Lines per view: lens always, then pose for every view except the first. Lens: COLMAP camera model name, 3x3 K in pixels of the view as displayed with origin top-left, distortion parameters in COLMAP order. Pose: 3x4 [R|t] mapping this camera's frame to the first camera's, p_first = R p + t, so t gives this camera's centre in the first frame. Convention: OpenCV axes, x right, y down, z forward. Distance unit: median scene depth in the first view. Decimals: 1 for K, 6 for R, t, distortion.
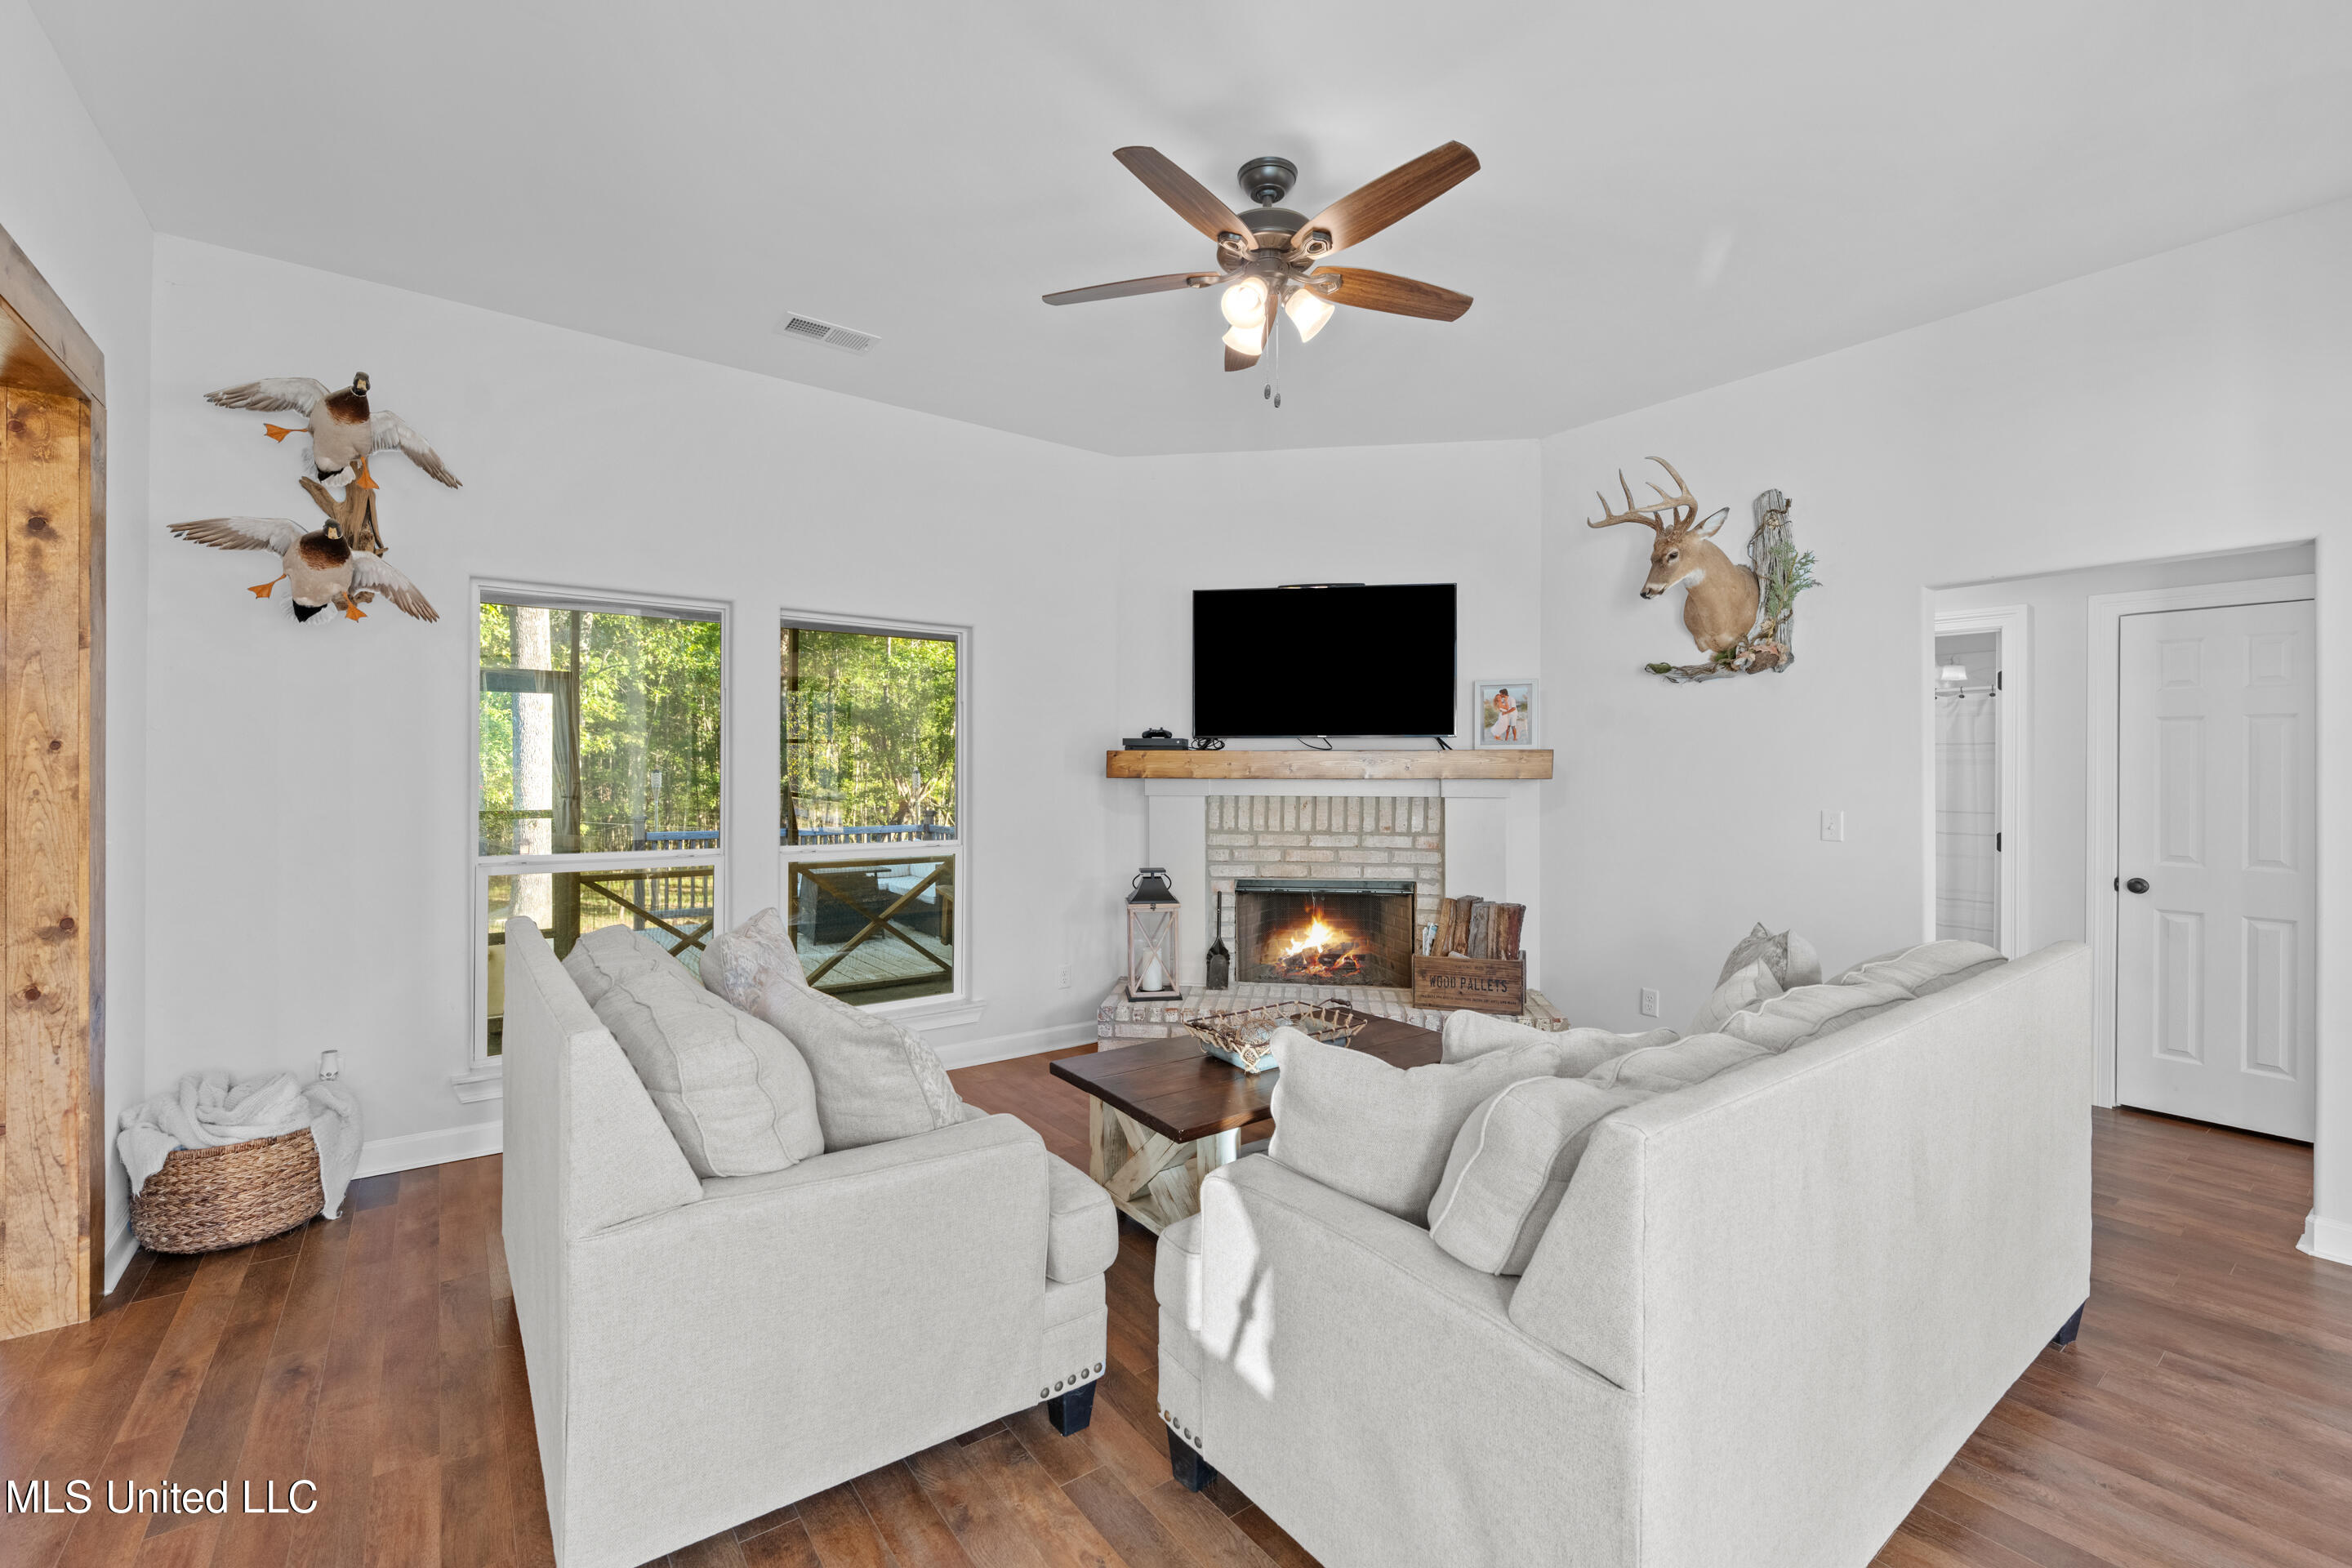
lens RADIAL K [[990.4, 0, 1176.0], [0, 990.4, 784.0], [0, 0, 1]] dist [0.002529, 0.000088]
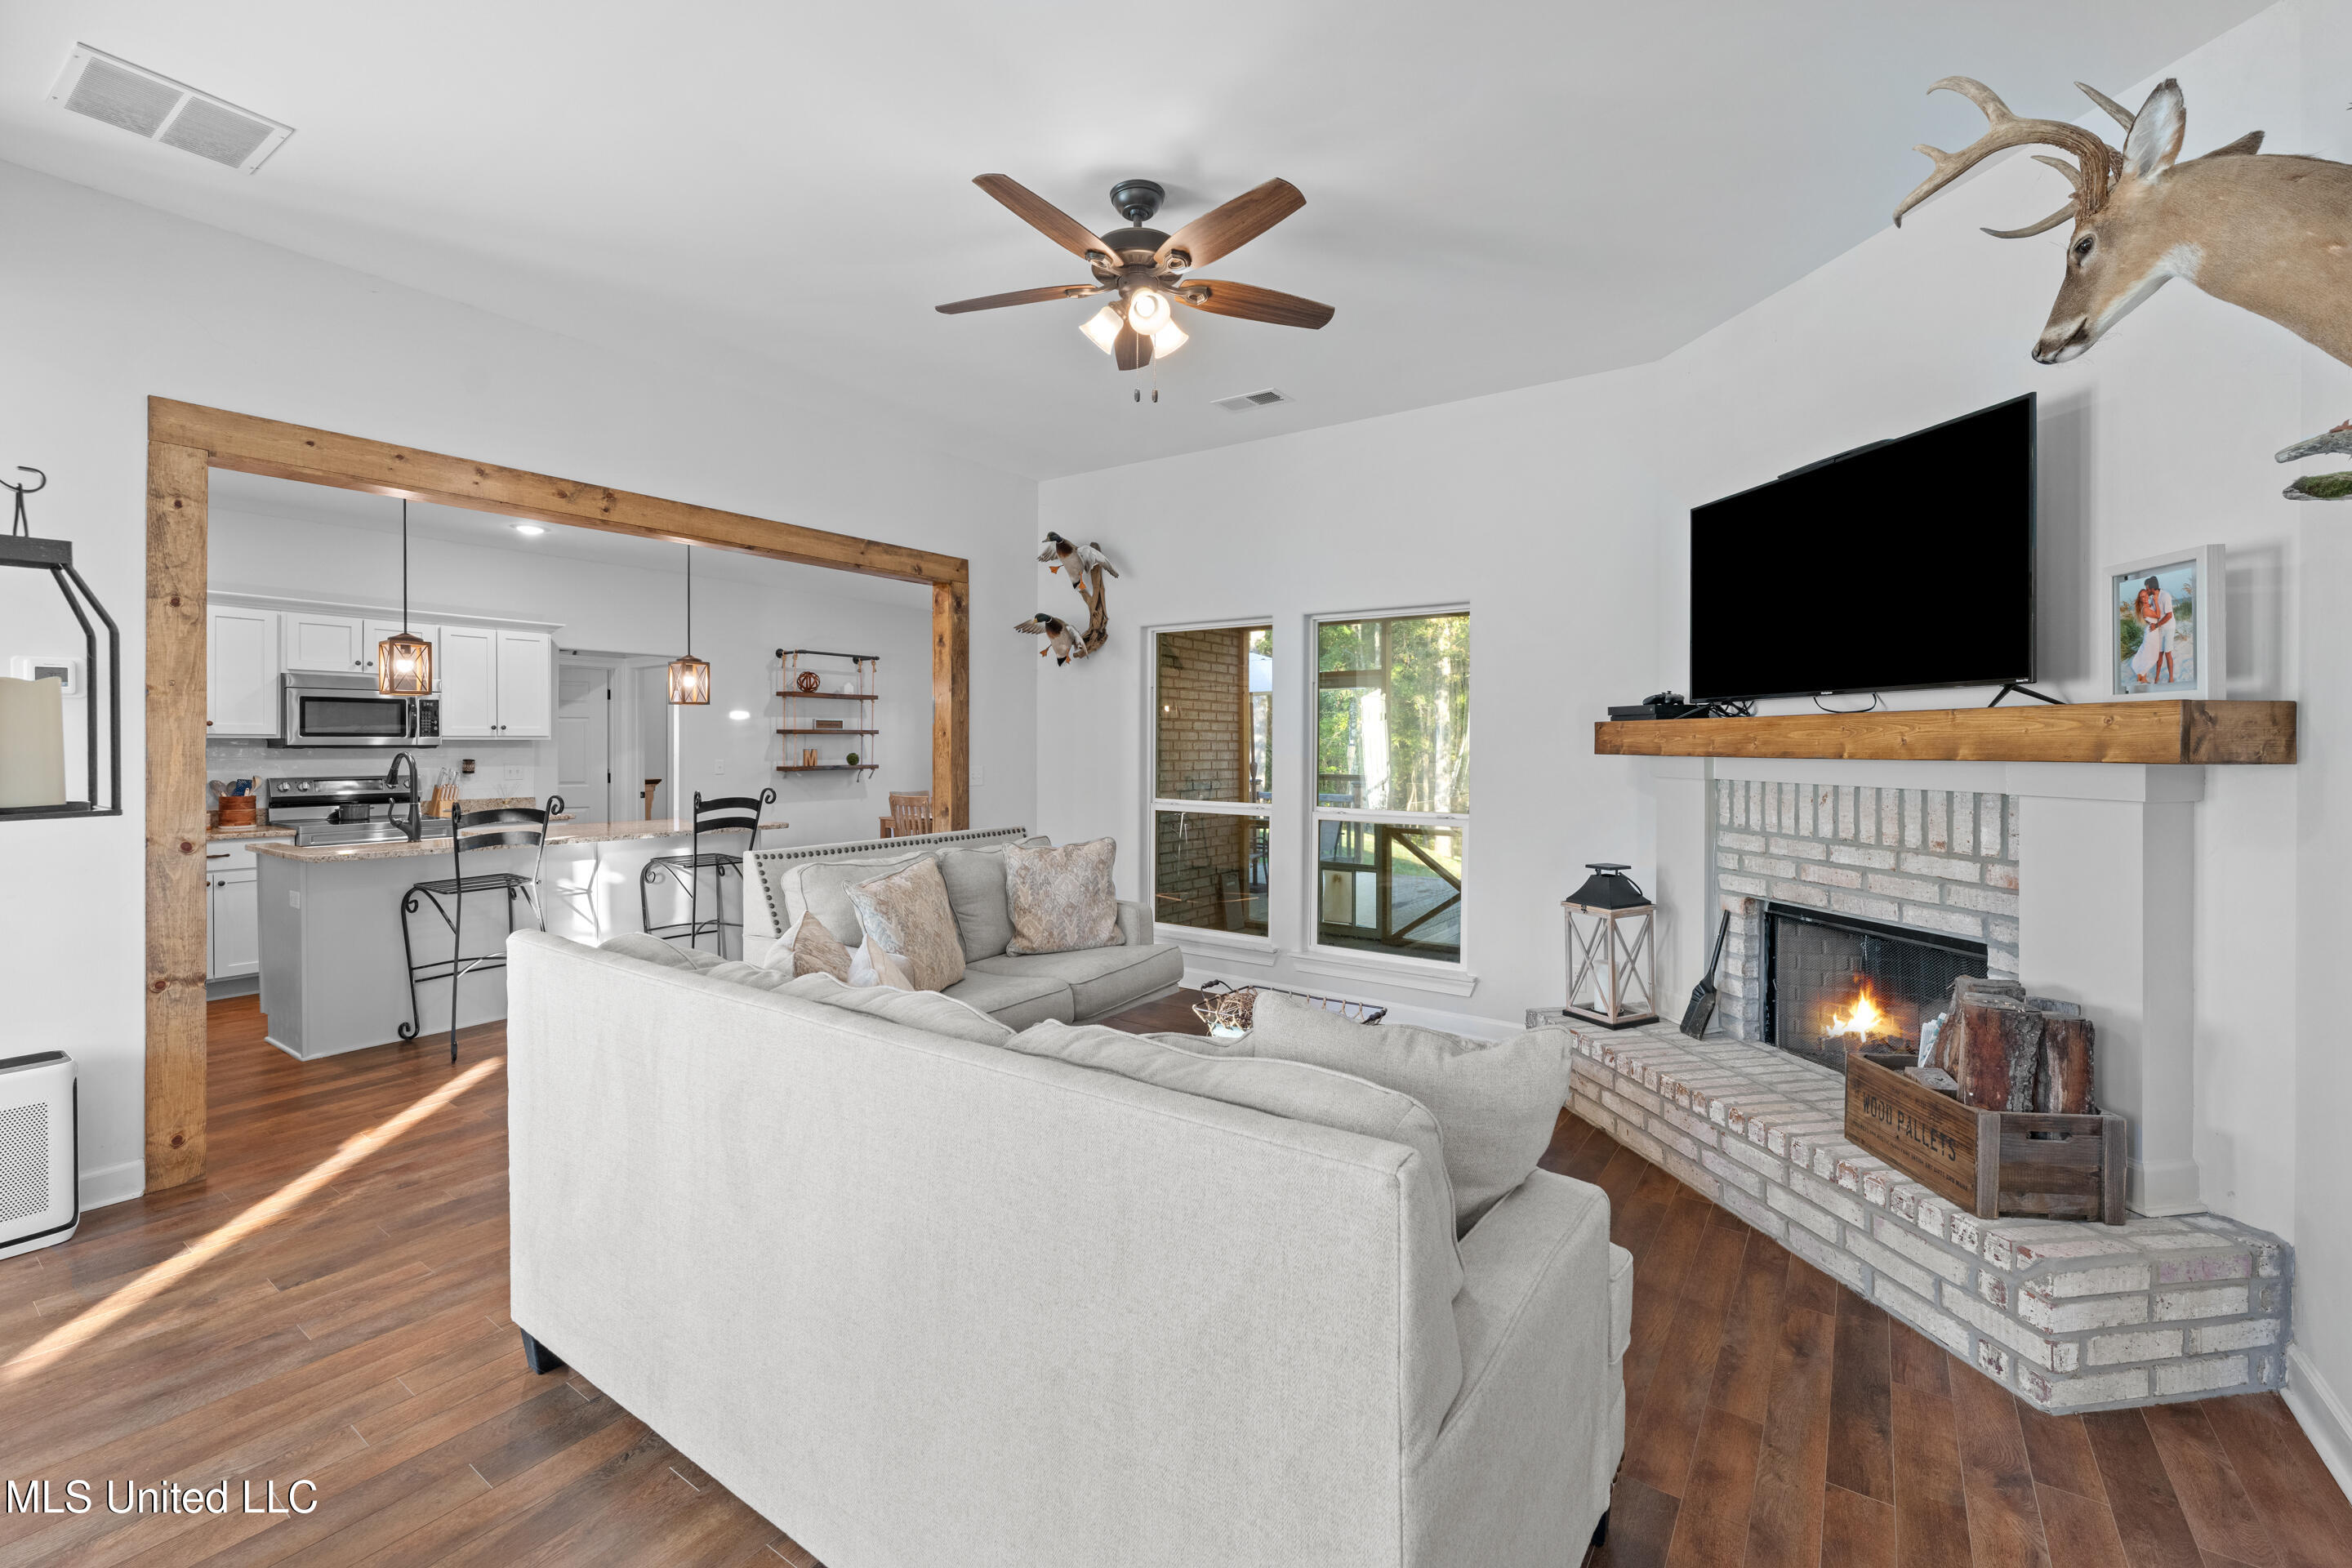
lens RADIAL K [[992.0, 0, 1176.2], [0, 992.0, 765.8], [0, 0, 1]] dist [-0.000855, -0.000171]
pose [[0.316383, 0.019754, -0.948426, 0.624044], [-0.016195, 0.999750, 0.015421, -0.003442], [0.948493, 0.010481, 0.316624, 0.386492]]
